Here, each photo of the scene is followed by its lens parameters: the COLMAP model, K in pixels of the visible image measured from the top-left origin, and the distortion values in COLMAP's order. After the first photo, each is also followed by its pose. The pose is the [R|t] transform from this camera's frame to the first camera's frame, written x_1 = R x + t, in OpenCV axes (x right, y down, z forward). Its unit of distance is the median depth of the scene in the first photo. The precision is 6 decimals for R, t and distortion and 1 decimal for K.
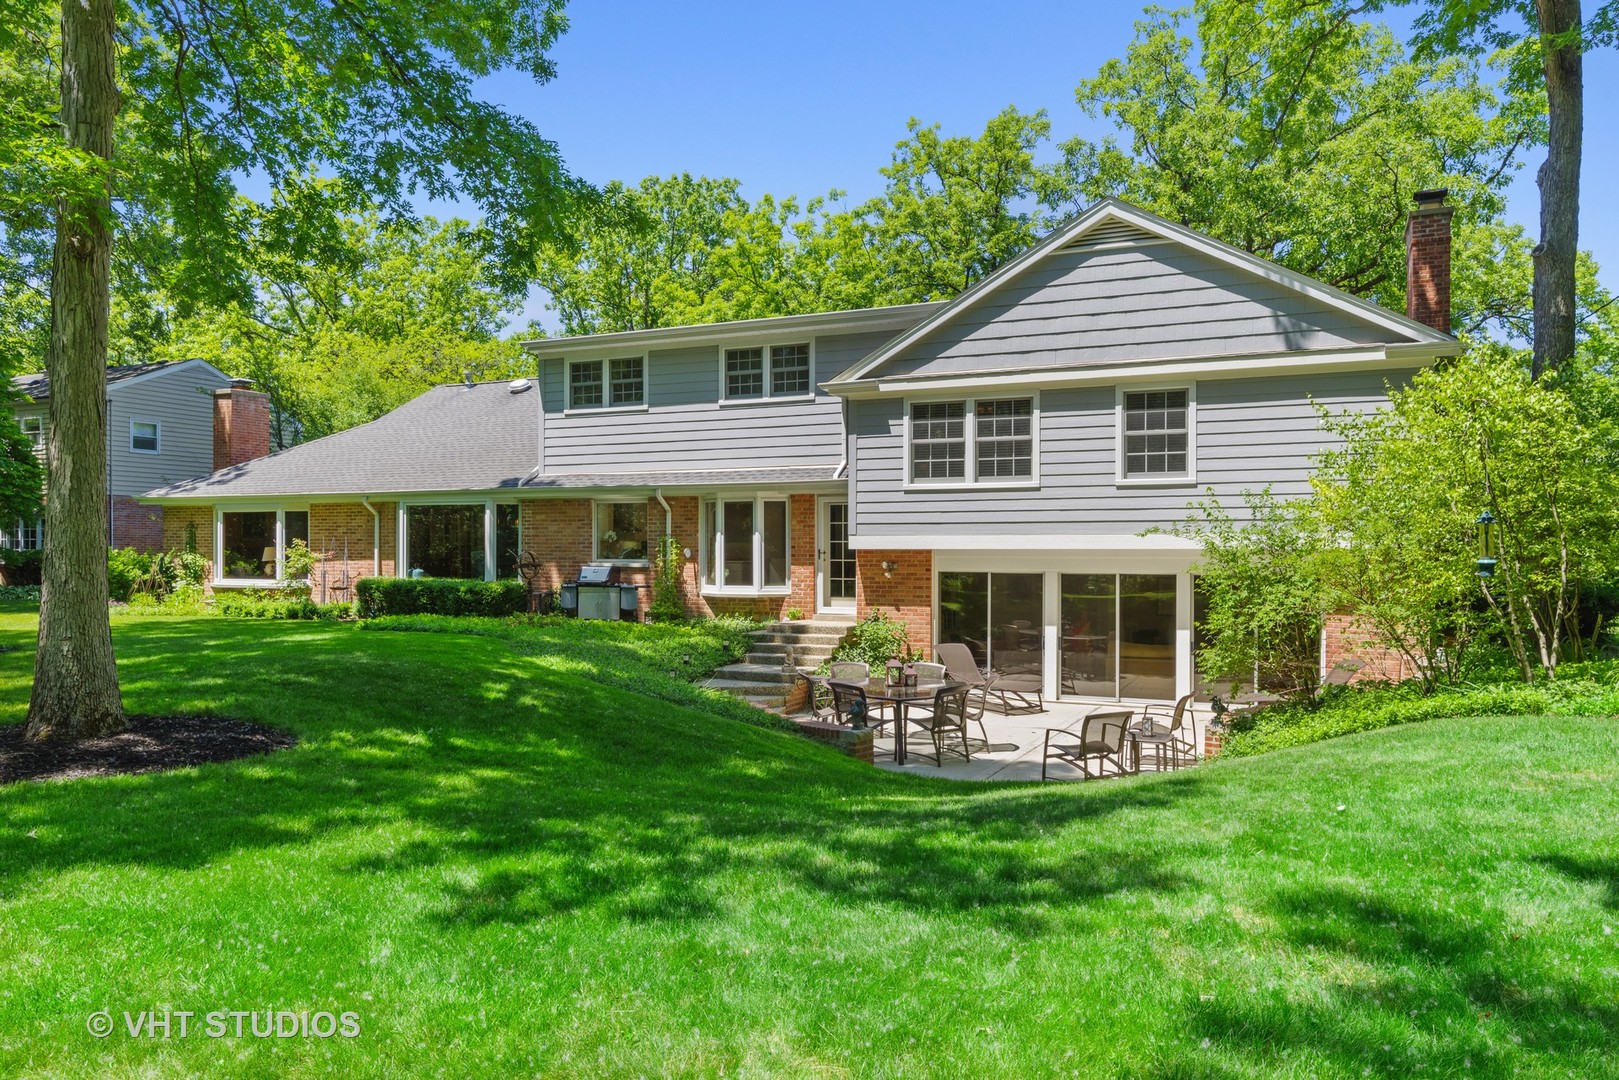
lens RADIAL K [[1084.1, 0, 810.2], [0, 1084.1, 554.1], [0, 0, 1]] dist [-0.007328, -0.000400]
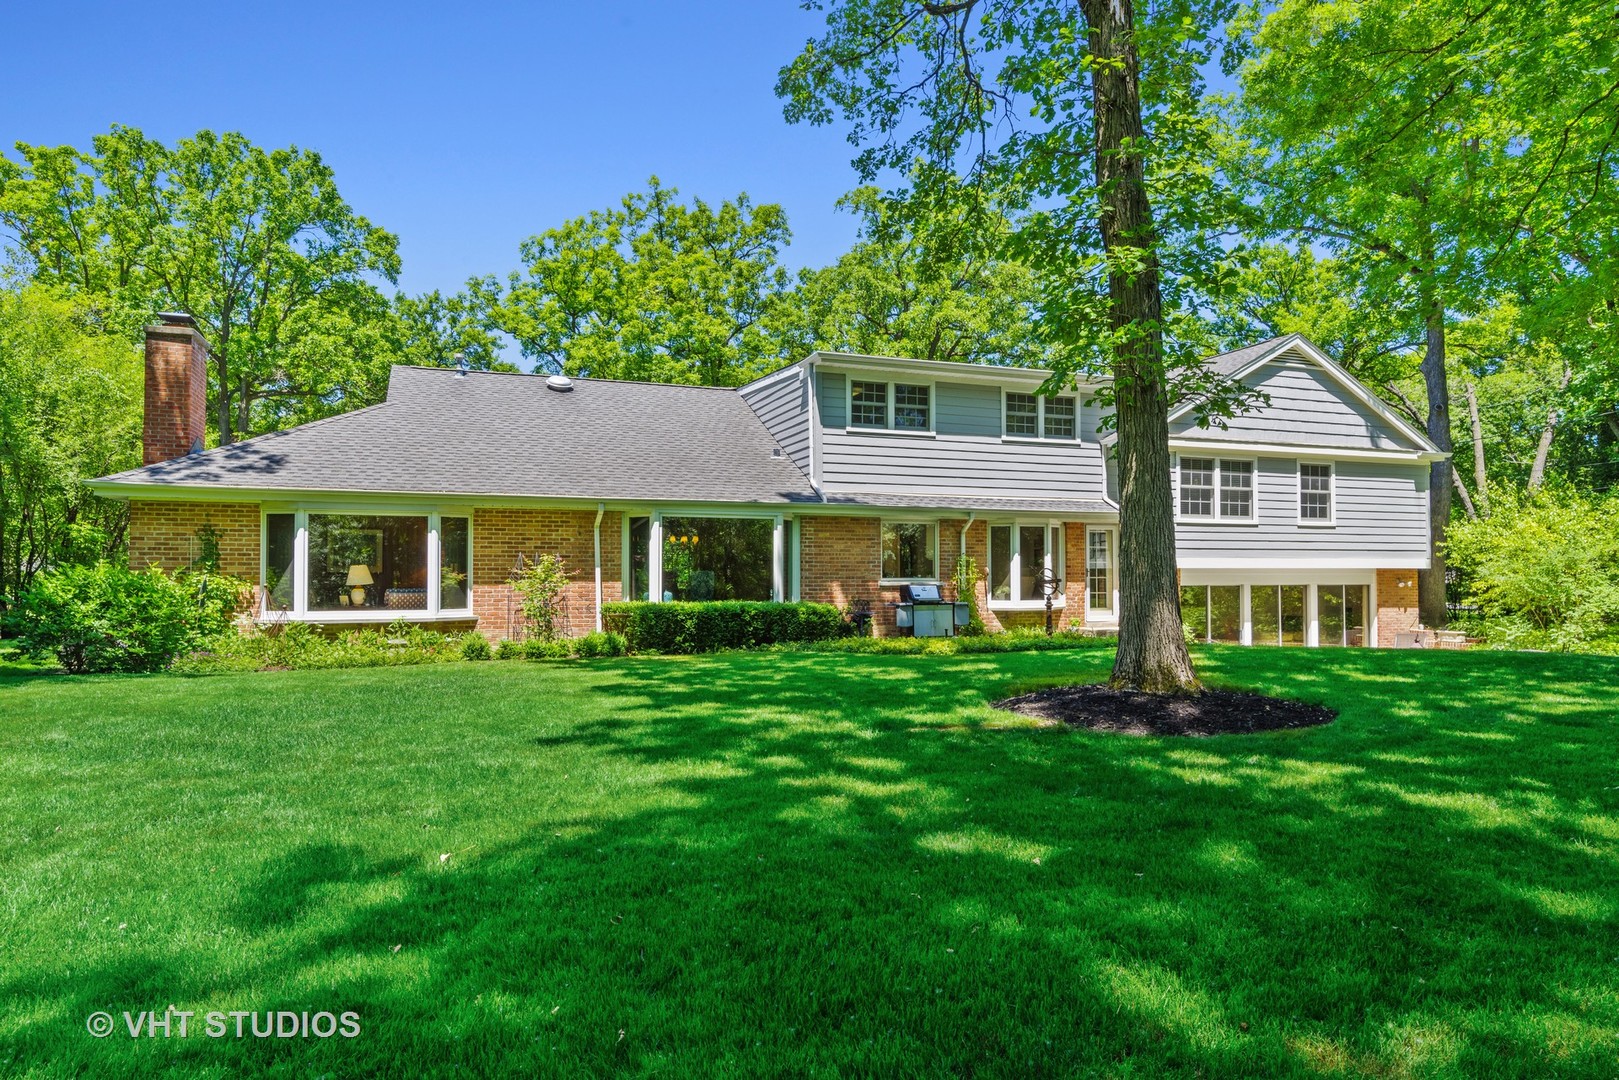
lens RADIAL K [[1002.4, 0, 809.9], [0, 1002.4, 530.6], [0, 0, 1]] dist [0.004865, -0.000255]
pose [[0.707010, 0.026510, 0.706707, -0.956659], [0.003342, 0.999161, -0.040823, -0.001774], [-0.707196, 0.031224, 0.706328, 0.409804]]
